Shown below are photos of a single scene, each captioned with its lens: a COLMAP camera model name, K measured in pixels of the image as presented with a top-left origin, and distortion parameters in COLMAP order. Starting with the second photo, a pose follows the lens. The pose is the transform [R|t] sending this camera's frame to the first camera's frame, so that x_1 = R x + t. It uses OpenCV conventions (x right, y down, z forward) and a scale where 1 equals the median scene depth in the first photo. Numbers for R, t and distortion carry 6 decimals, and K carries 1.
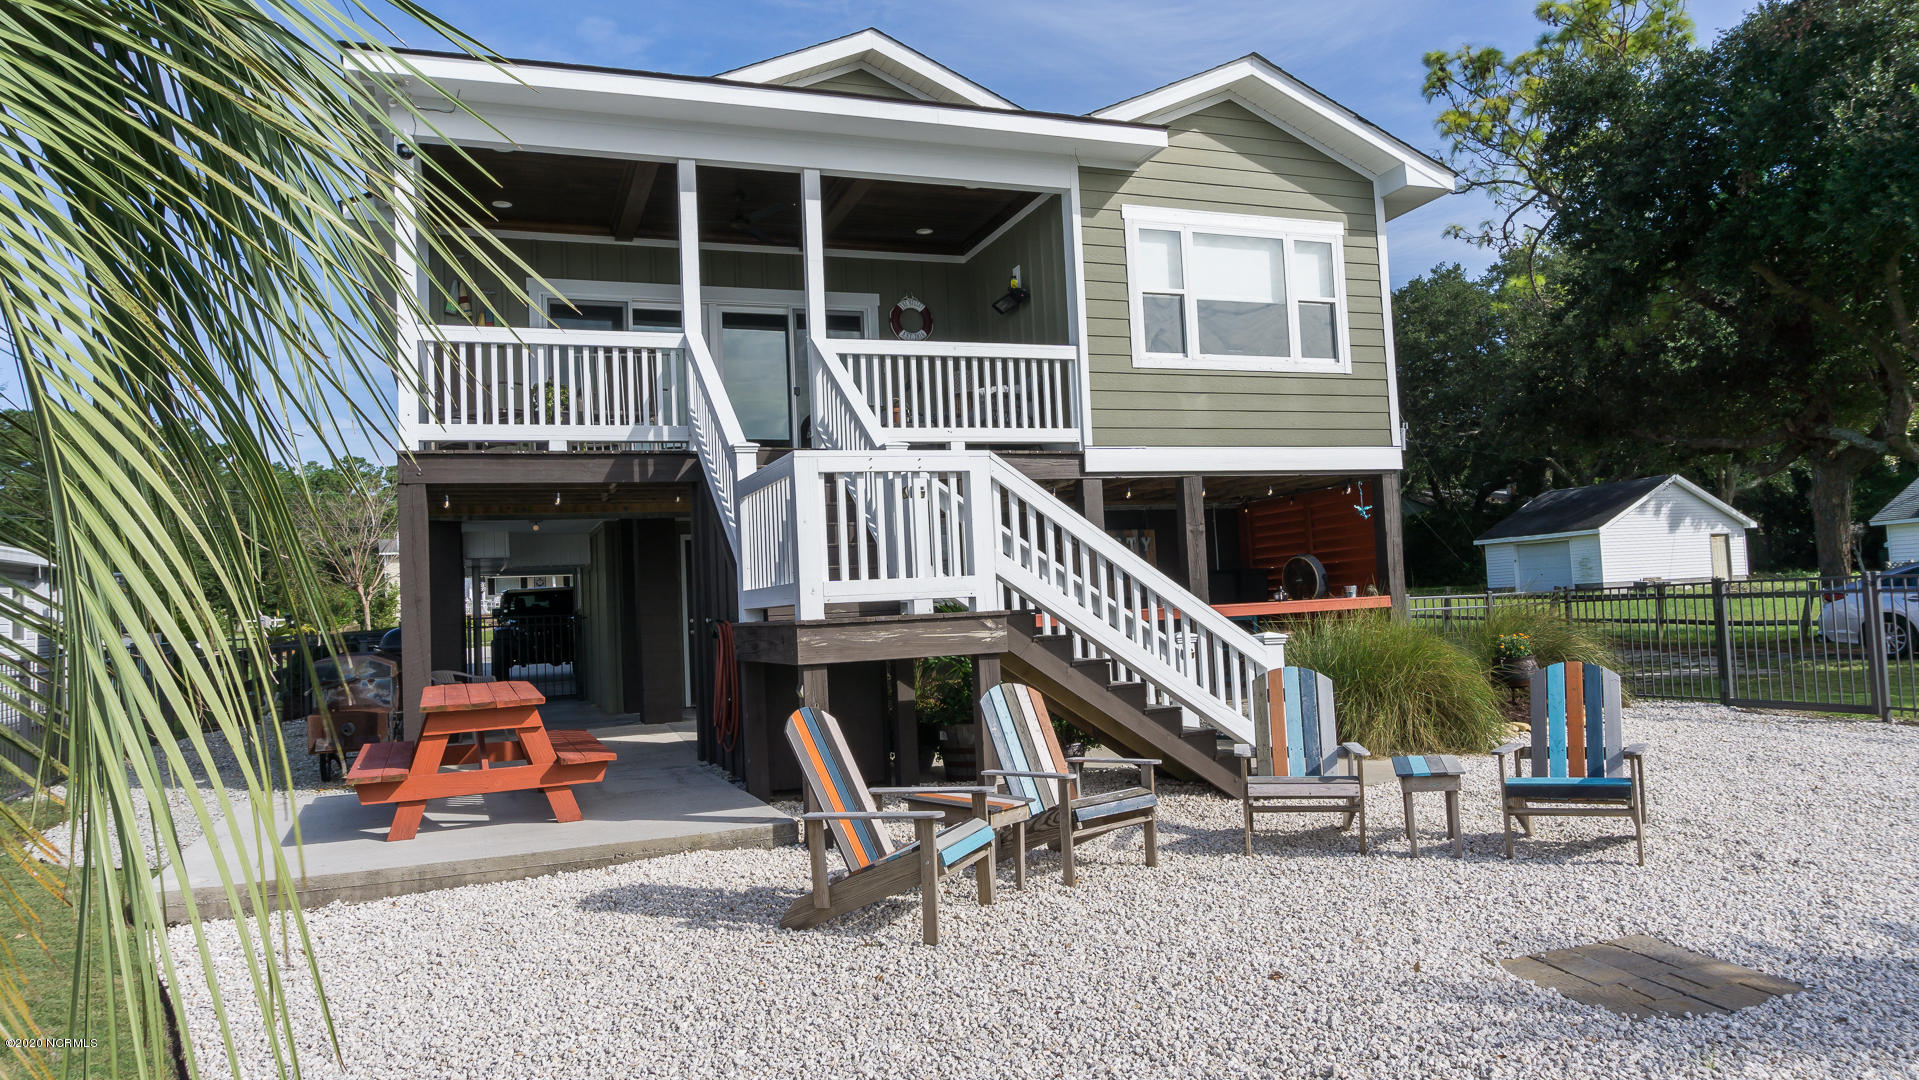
lens RADIAL K [[1284.6, 0, 947.7], [0, 1284.6, 546.2], [0, 0, 1]] dist [0.013900, 0.008355]
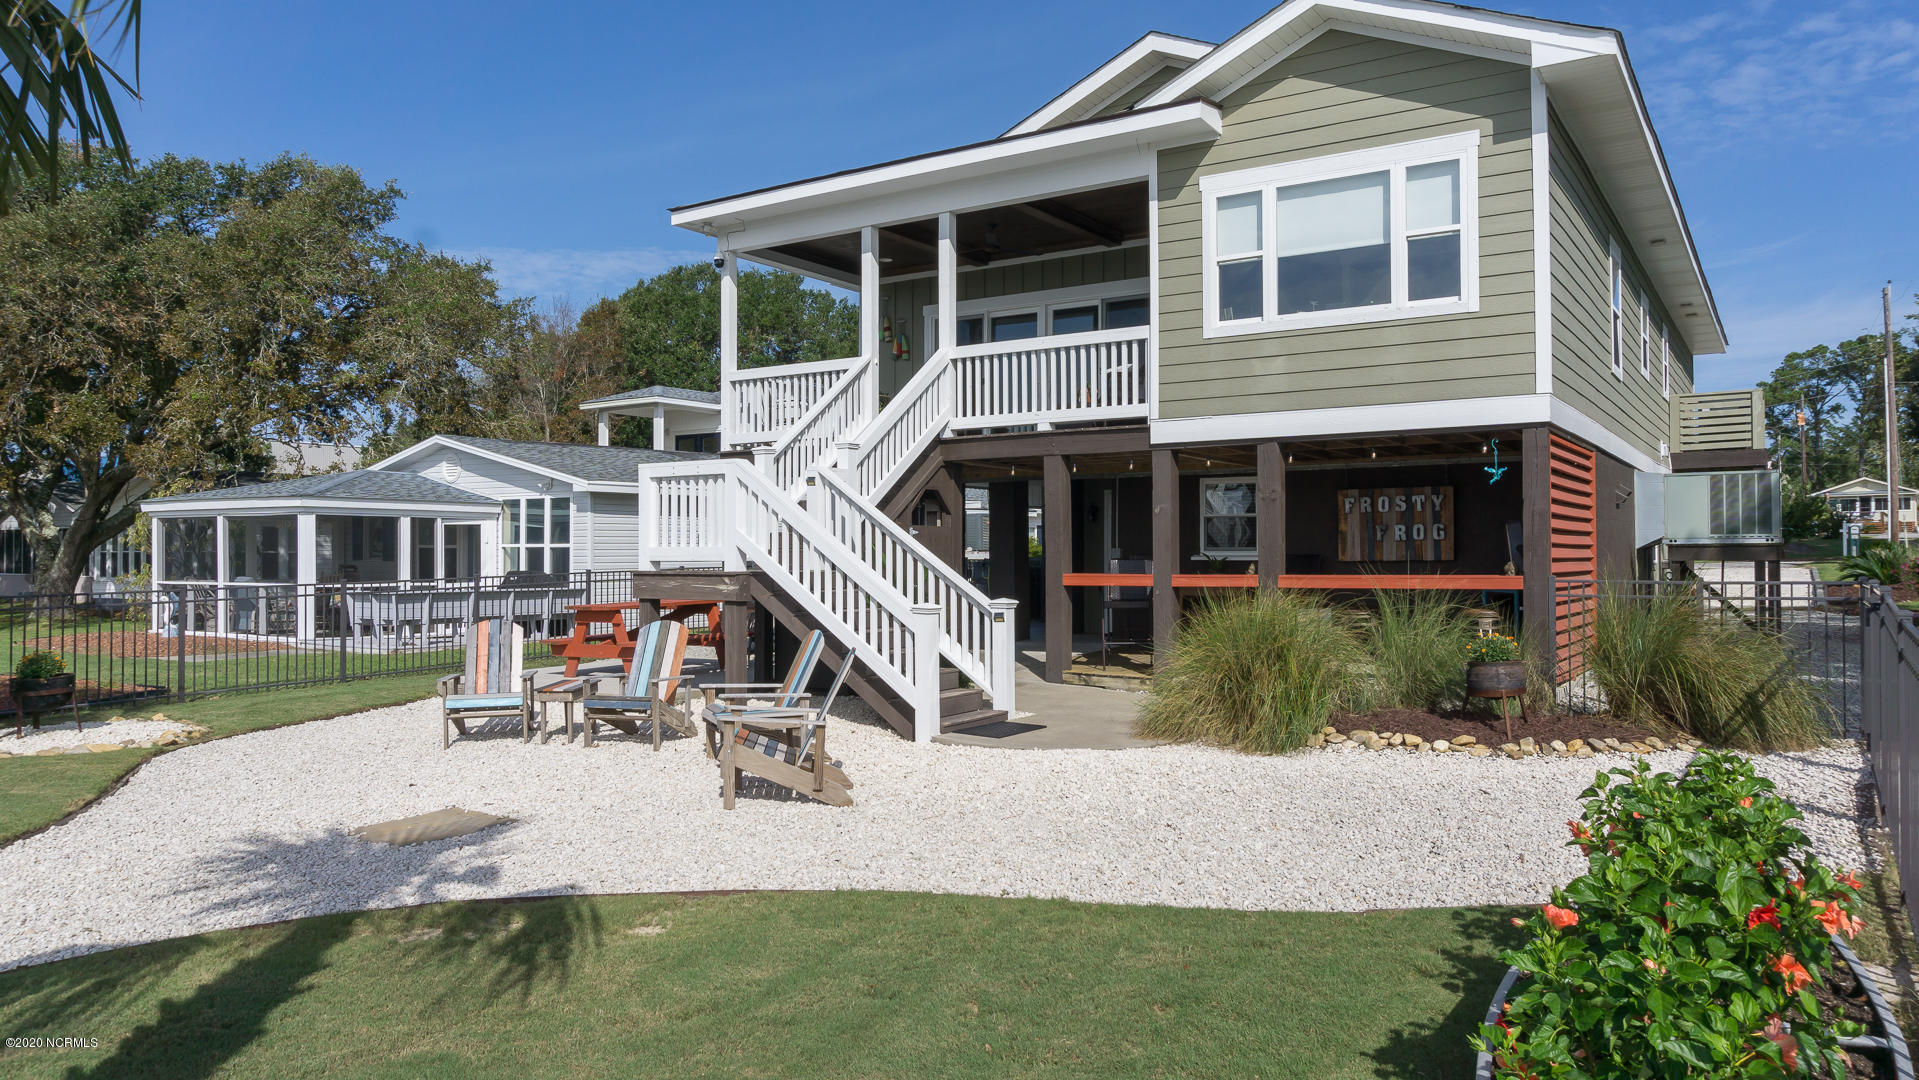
lens RADIAL K [[1284.6, 0, 964.7], [0, 1284.6, 540.2], [0, 0, 1]] dist [0.013900, 0.008355]
pose [[0.593361, 0.035234, -0.804165, 0.856587], [0.015317, 0.998366, 0.055045, -0.038142], [0.804790, -0.044979, 0.591852, 0.234575]]
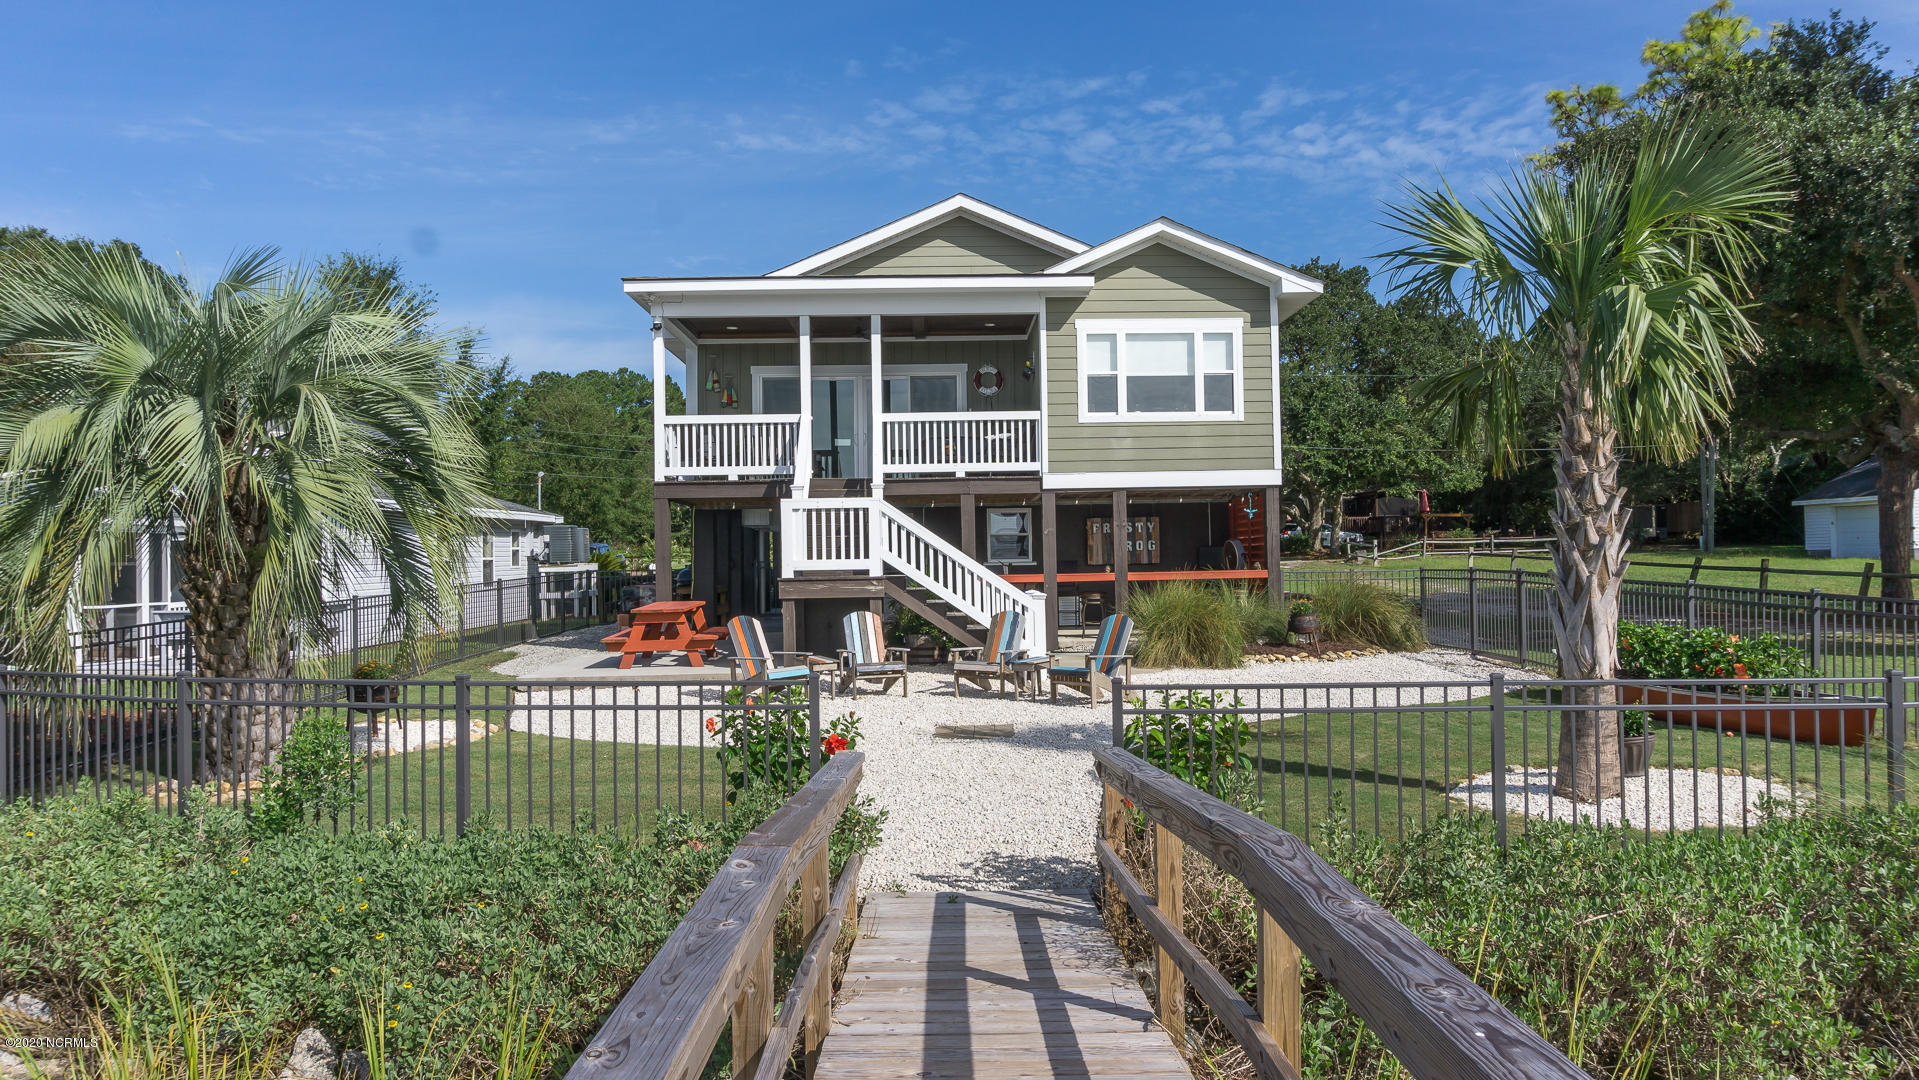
lens RADIAL K [[1284.6, 0, 945.9], [0, 1284.6, 555.1], [0, 0, 1]] dist [0.013900, 0.008355]
pose [[0.942967, 0.030449, -0.331489, 0.521807], [-0.011080, 0.998127, 0.060162, -0.069019], [0.332701, -0.053058, 0.941539, -0.566376]]
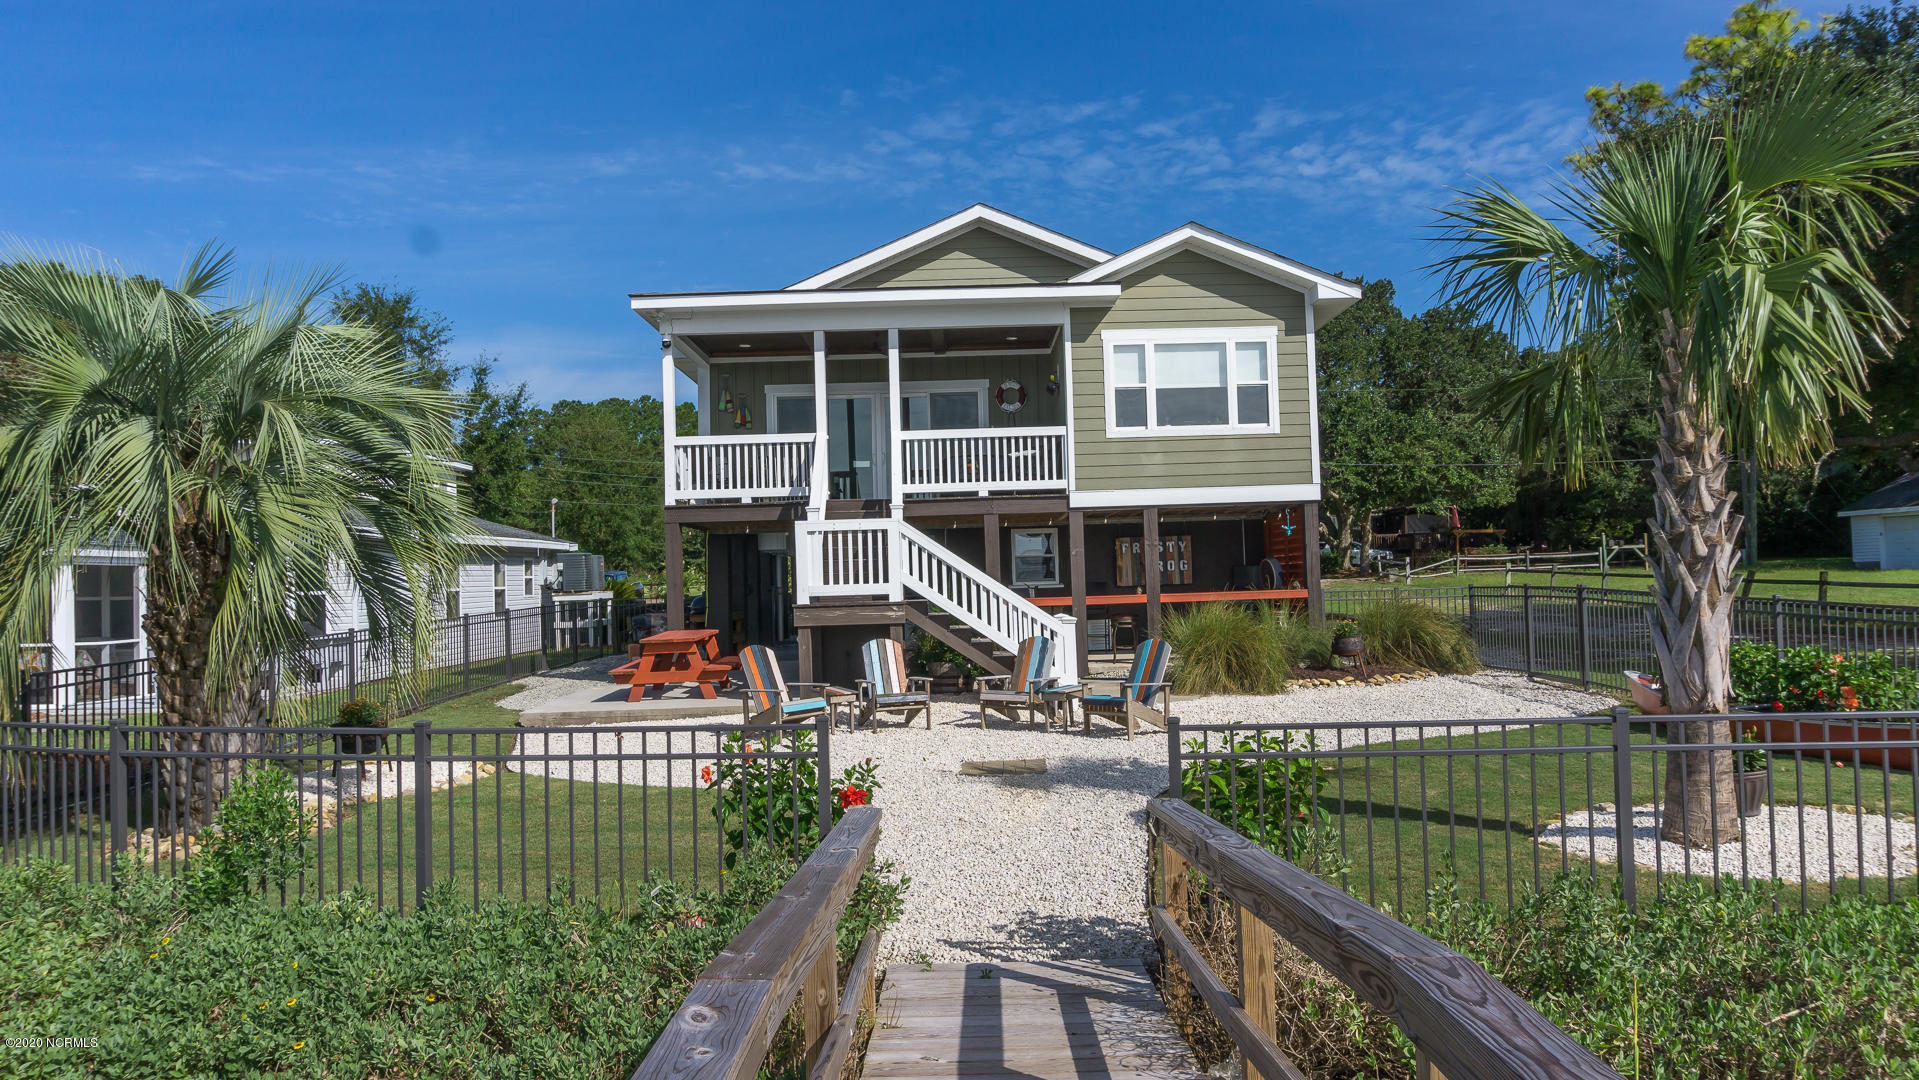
lens RADIAL K [[1284.6, 0, 947.0], [0, 1284.6, 556.5], [0, 0, 1]] dist [0.013900, 0.008355]
pose [[0.937811, 0.012522, -0.346920, 0.496914], [0.002626, 0.999065, 0.043161, -0.064579], [0.347136, -0.041388, 0.936901, -0.501556]]
